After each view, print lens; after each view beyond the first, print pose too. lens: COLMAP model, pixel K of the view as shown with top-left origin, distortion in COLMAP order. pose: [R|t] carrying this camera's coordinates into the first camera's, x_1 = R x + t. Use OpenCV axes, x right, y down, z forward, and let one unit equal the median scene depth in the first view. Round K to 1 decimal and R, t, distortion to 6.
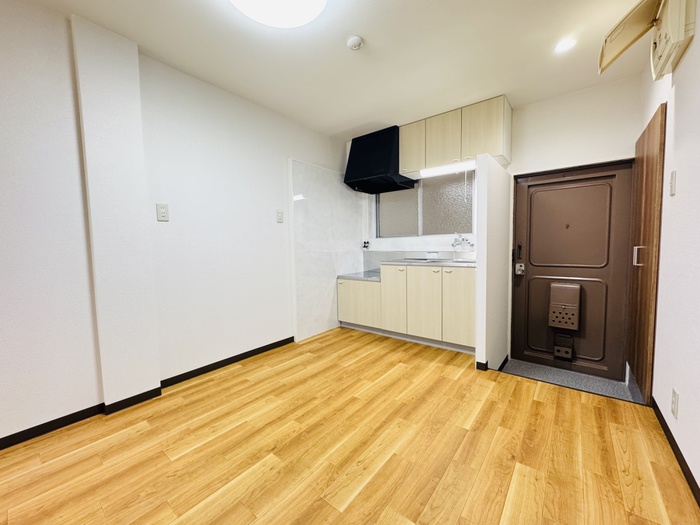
lens RADIAL K [[281.0, 0, 351.1], [0, 281.0, 261.4], [0, 0, 1]] dist [-0.003184, 0.000289]
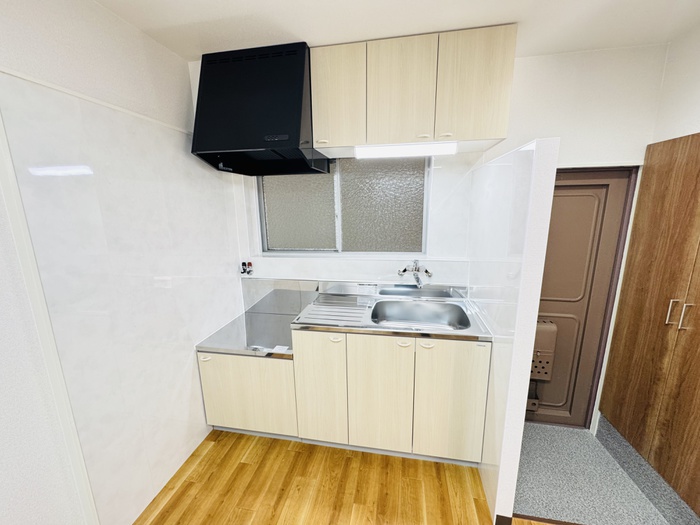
lens RADIAL K [[281.0, 0, 350.8], [0, 281.0, 263.2], [0, 0, 1]] dist [-0.003184, 0.000289]
pose [[0.882143, -0.087572, 0.462769, -0.022668], [0.026024, 0.990124, 0.137759, -0.144041], [-0.470262, -0.109480, 0.875710, 0.417571]]
